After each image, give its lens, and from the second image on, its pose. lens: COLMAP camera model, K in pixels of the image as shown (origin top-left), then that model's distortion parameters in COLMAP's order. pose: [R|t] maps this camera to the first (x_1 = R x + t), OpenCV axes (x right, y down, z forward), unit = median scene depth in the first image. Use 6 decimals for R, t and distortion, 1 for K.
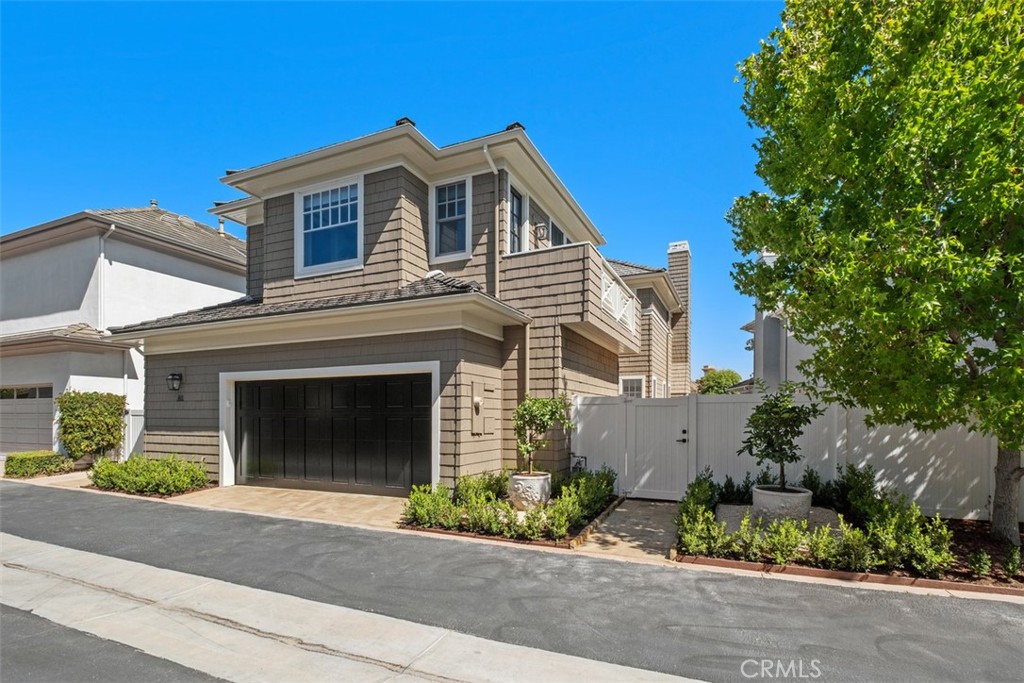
lens RADIAL K [[468.7, 0, 511.7], [0, 468.7, 340.5], [0, 0, 1]] dist [0.002888, -0.000128]
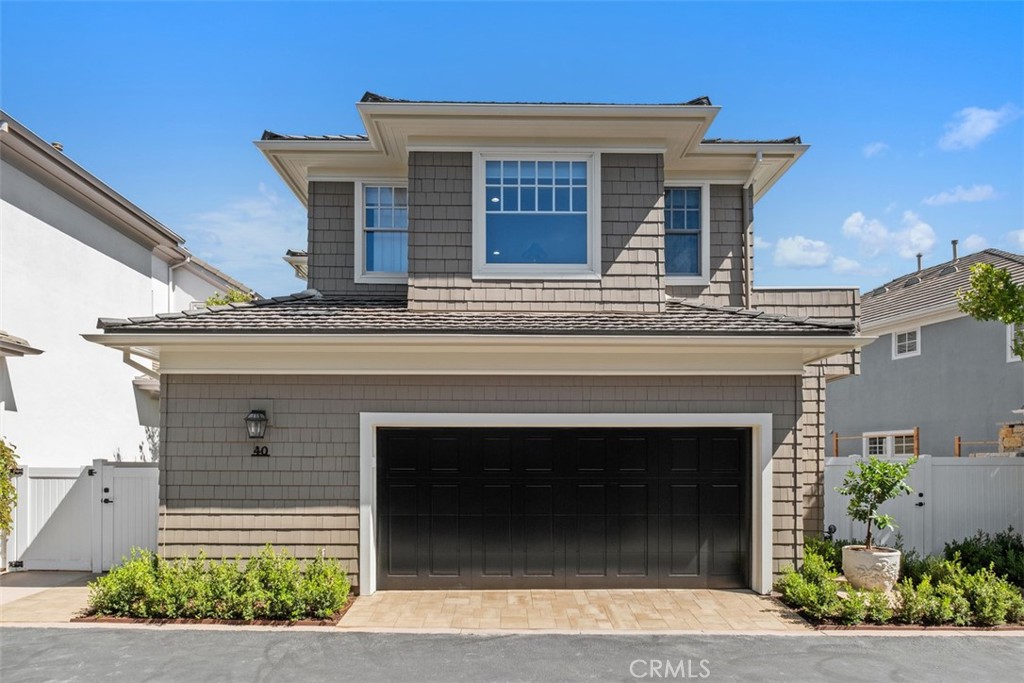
lens RADIAL K [[552.2, 0, 510.2], [0, 552.2, 376.1], [0, 0, 1]] dist [-0.005285, -0.000889]
pose [[0.914643, 0.066733, 0.398717, -0.761844], [-0.065712, 0.997706, -0.016245, 0.020076], [-0.398887, -0.011342, 0.916930, 0.256696]]
